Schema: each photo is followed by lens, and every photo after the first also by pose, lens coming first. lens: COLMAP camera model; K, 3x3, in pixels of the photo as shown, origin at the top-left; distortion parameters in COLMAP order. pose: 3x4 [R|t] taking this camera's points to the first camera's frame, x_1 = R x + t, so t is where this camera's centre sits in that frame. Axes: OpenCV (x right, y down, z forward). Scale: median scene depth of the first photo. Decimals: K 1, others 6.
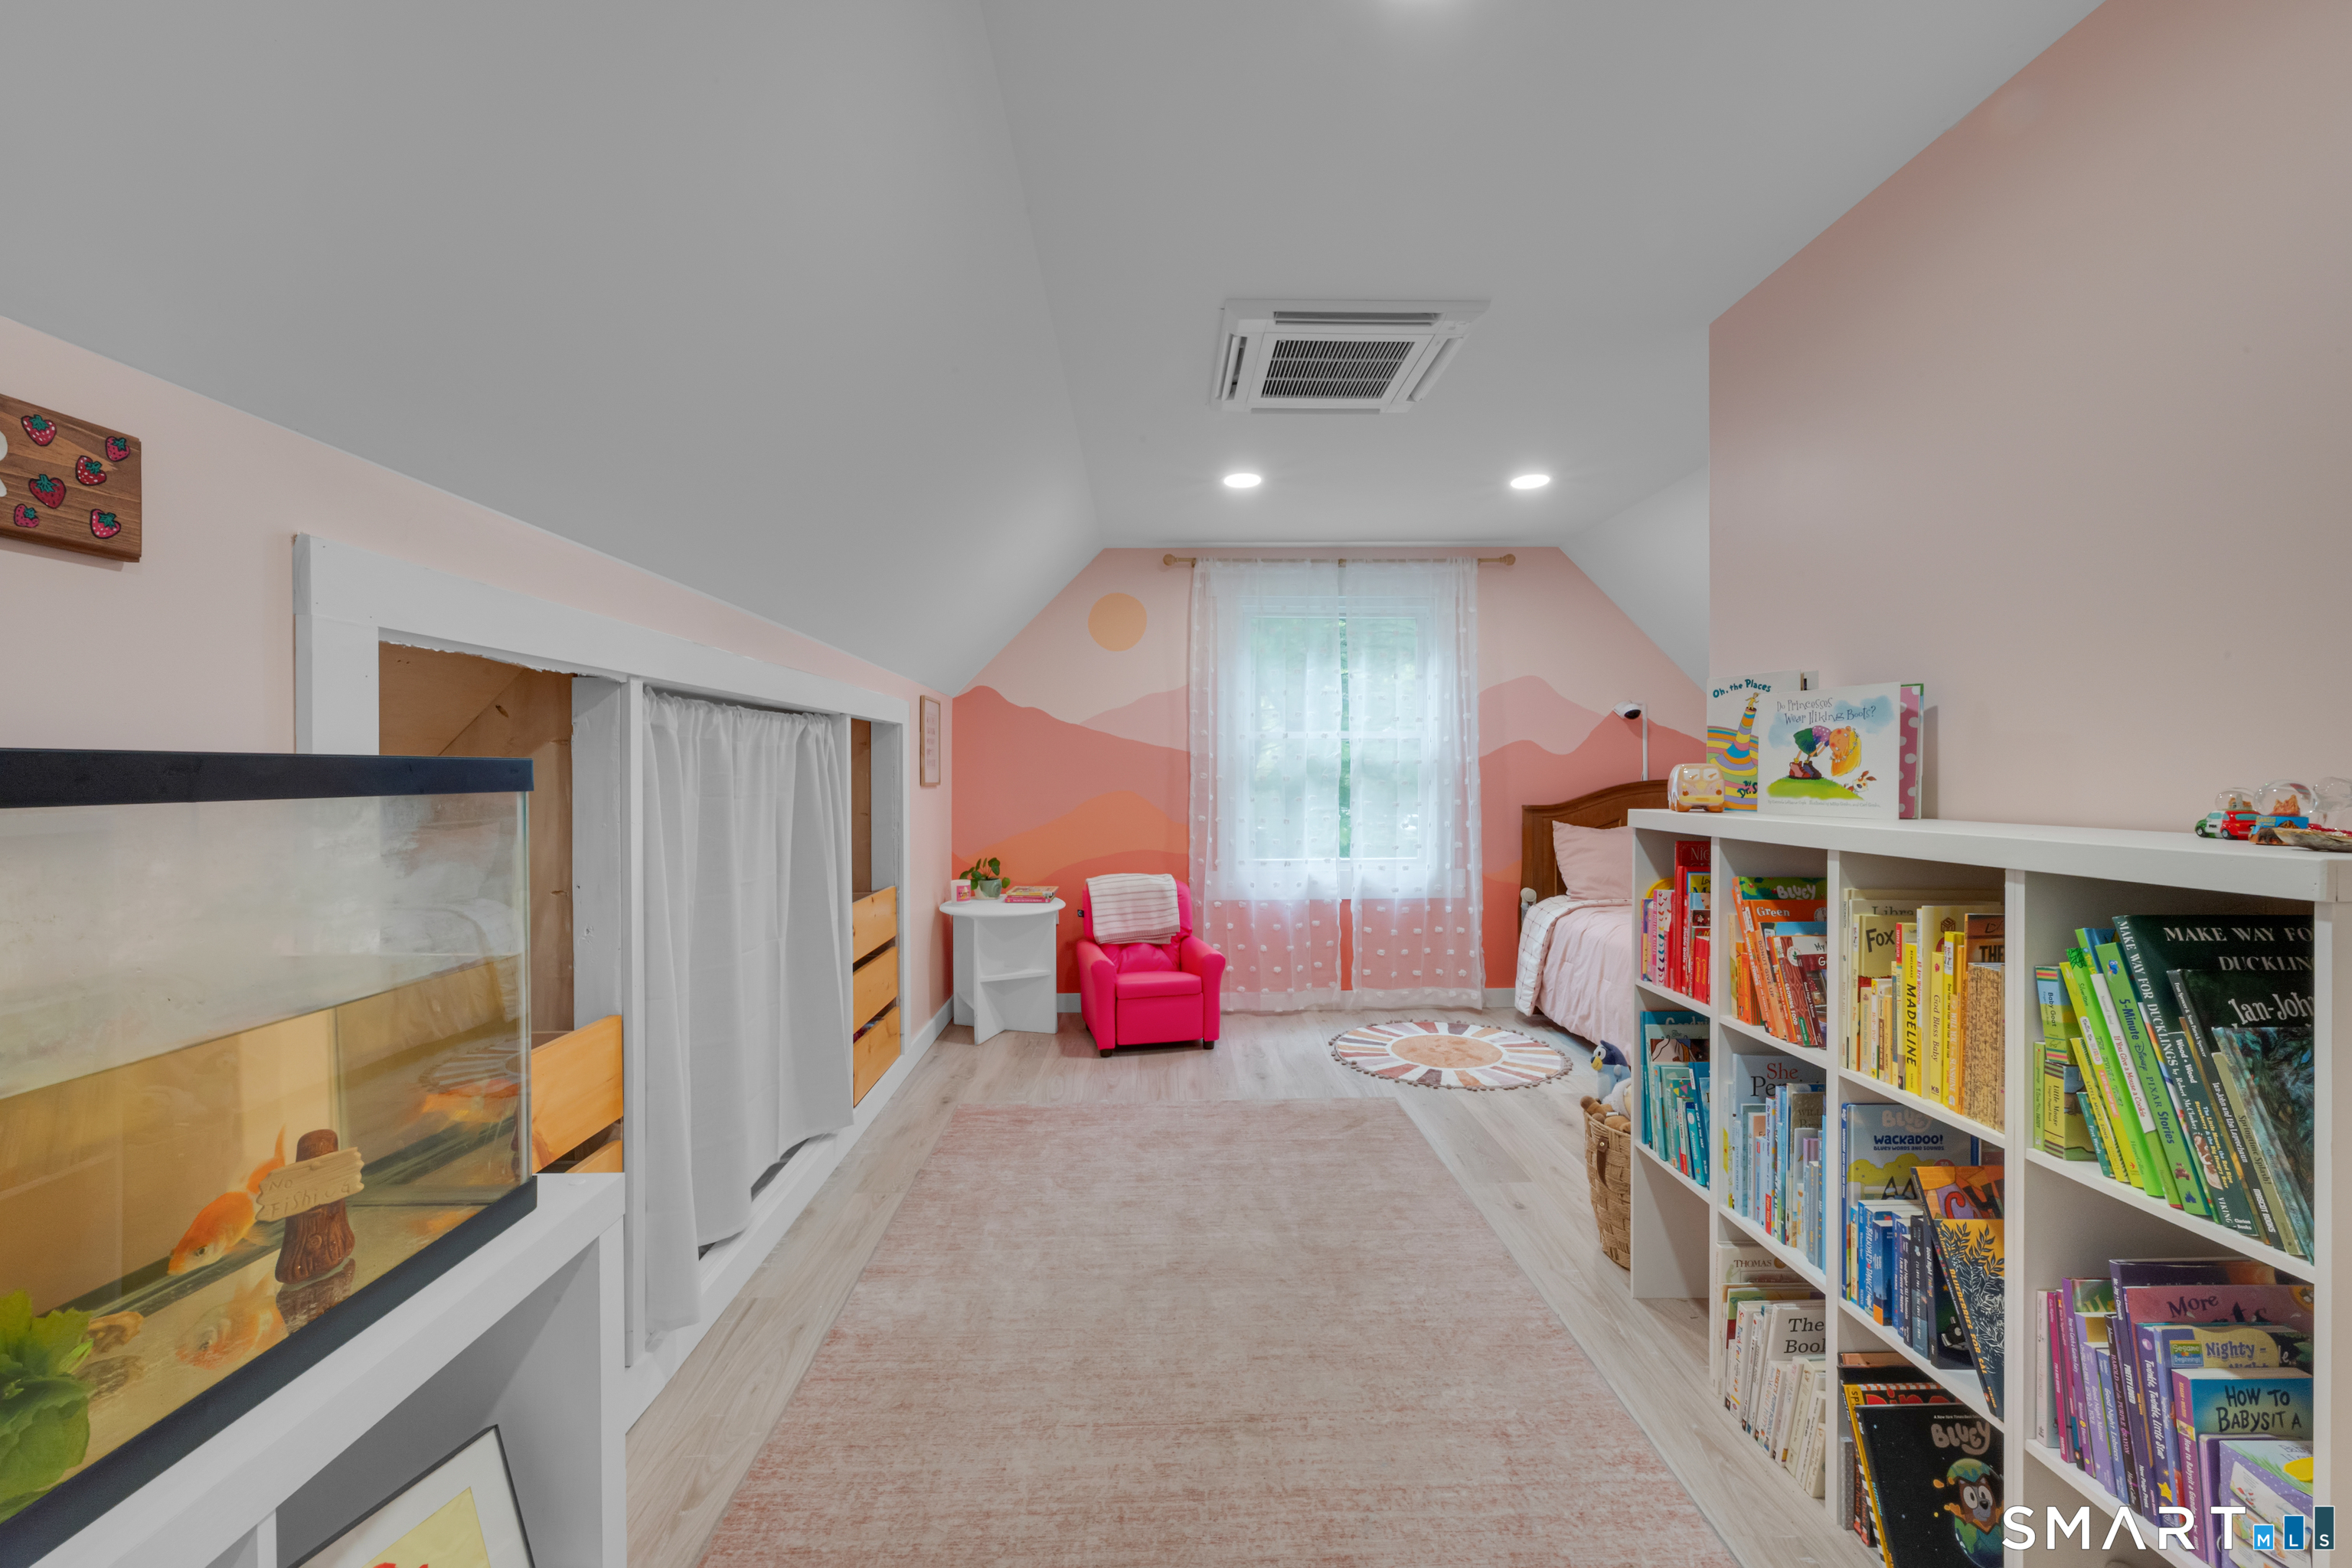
lens RADIAL K [[931.3, 0, 1175.0], [0, 931.3, 776.7], [0, 0, 1]] dist [0.000439, 0.000284]
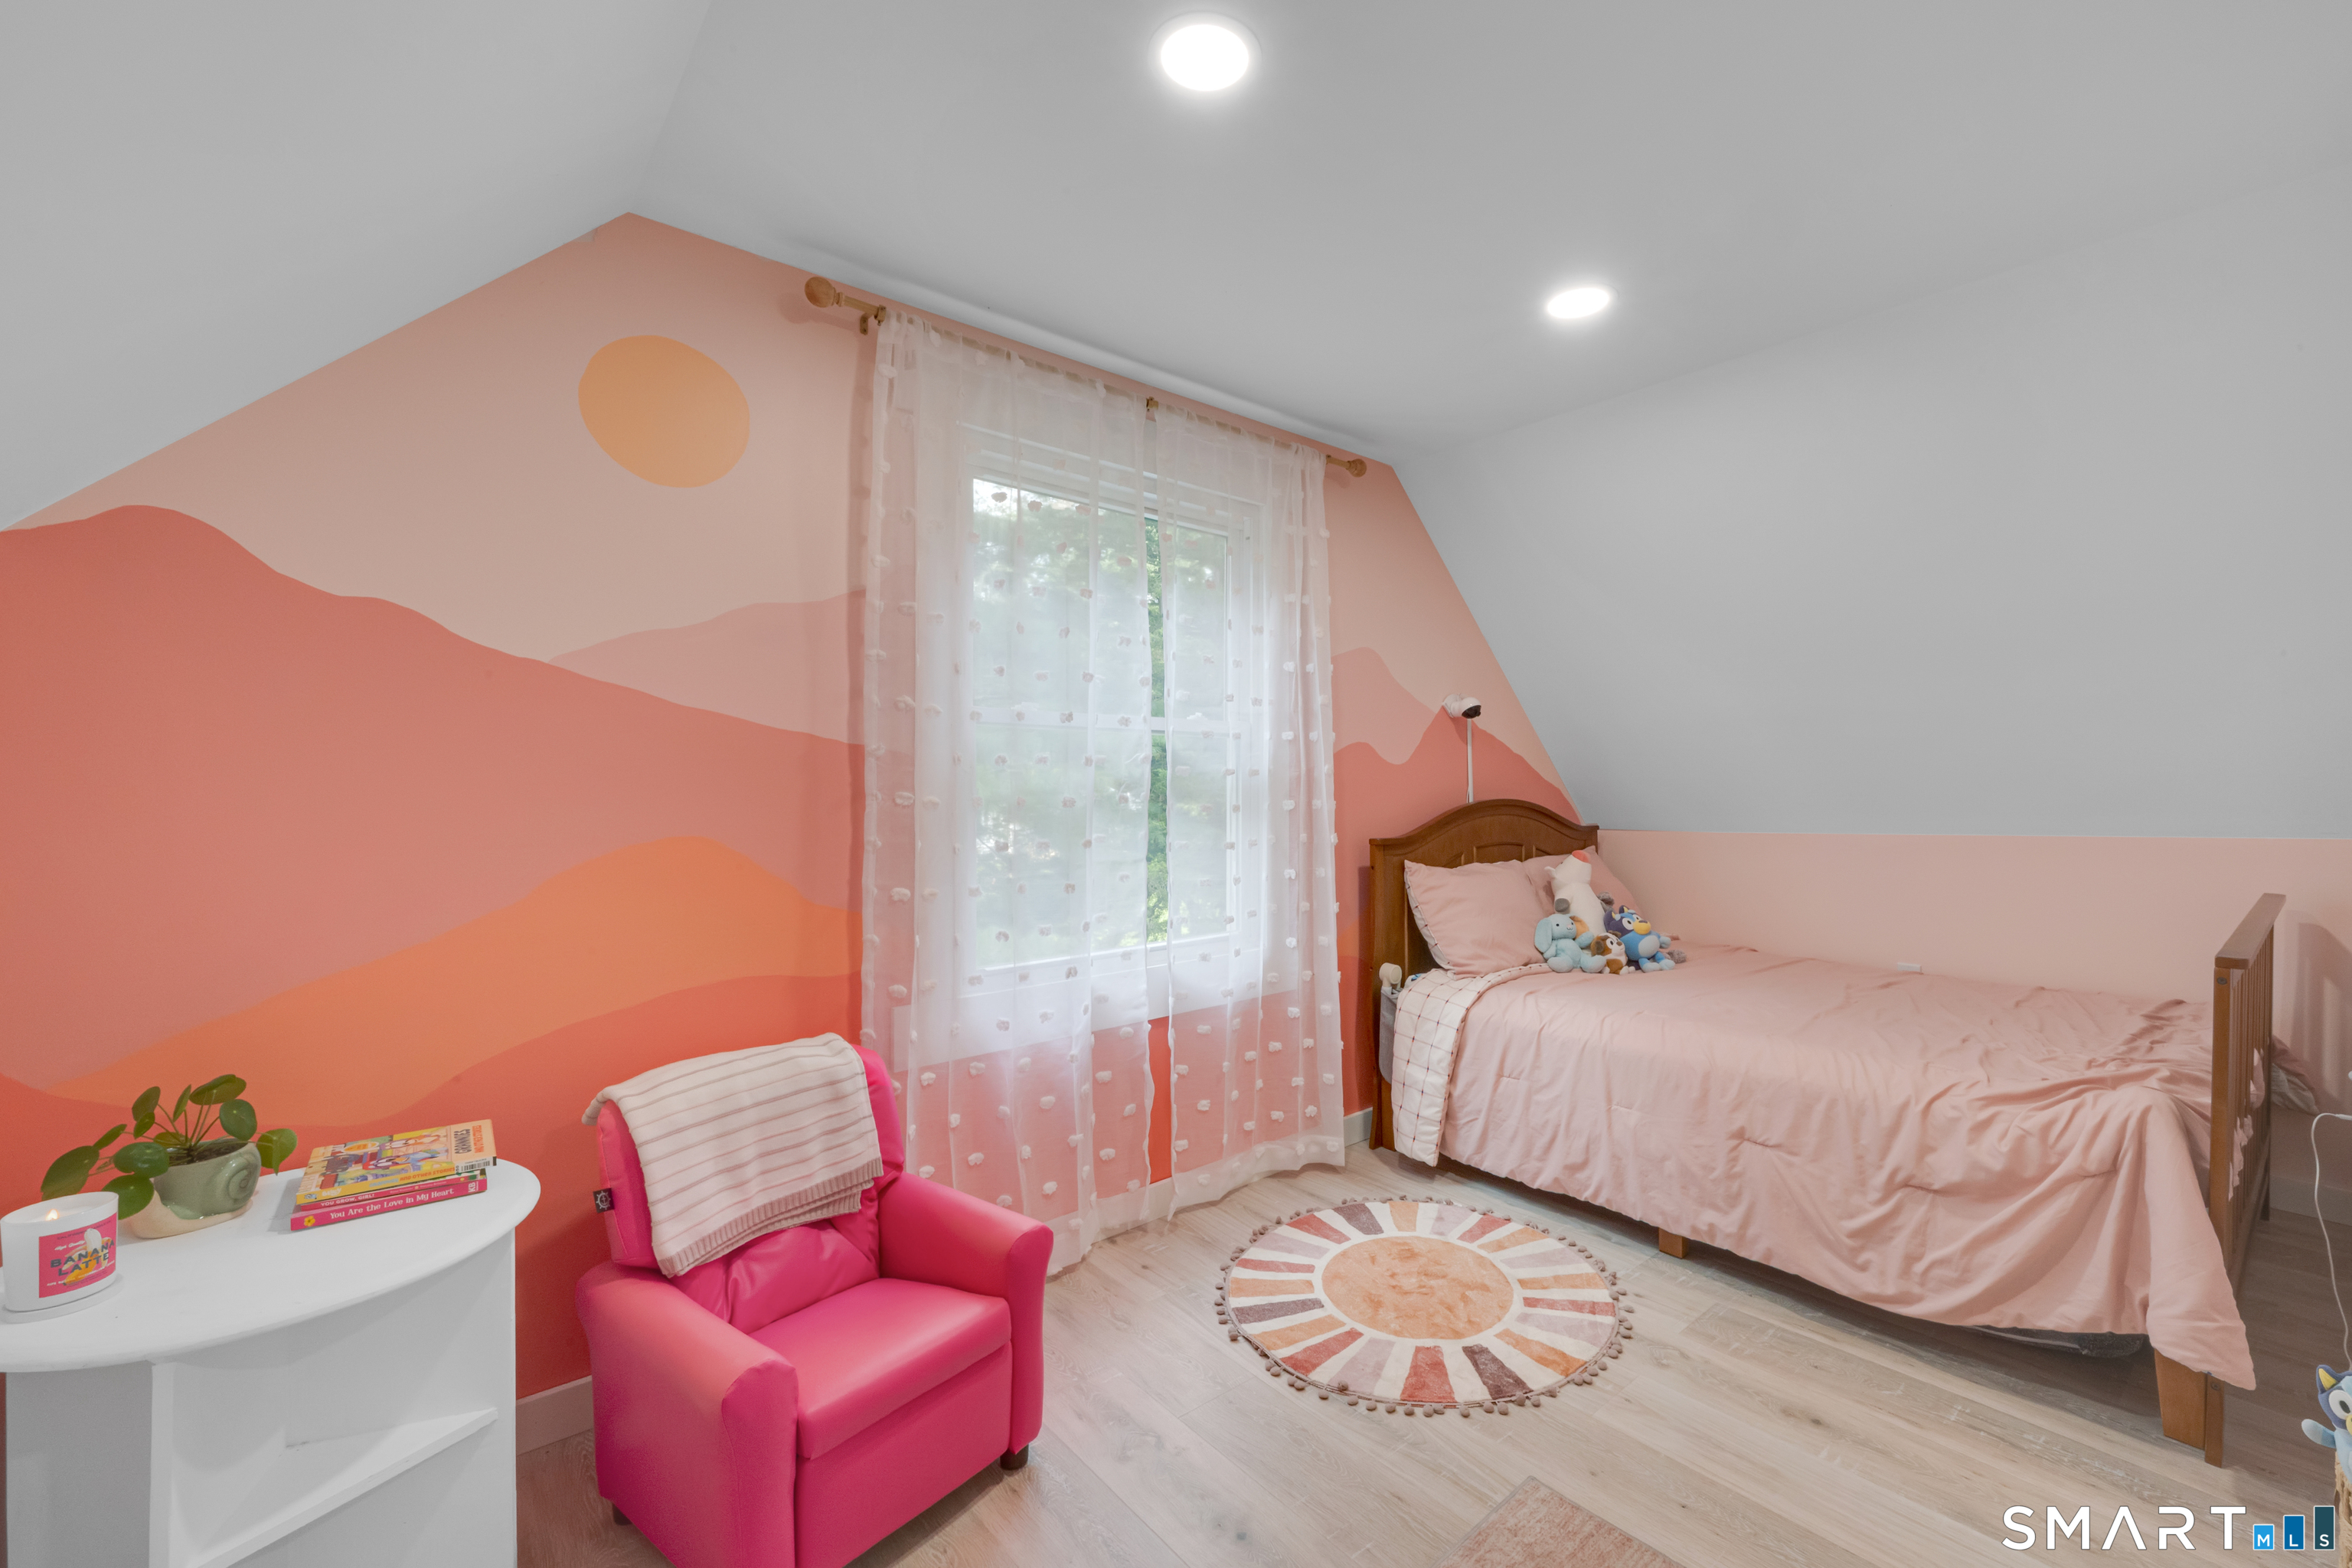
lens RADIAL K [[931.3, 0, 1217.0], [0, 931.3, 790.1], [0, 0, 1]] dist [0.000439, 0.000284]
pose [[0.757531, -0.000488, 0.652799, -0.147743], [0.004078, 0.999984, -0.003985, -0.002530], [-0.652787, 0.005681, 0.757520, 0.564221]]
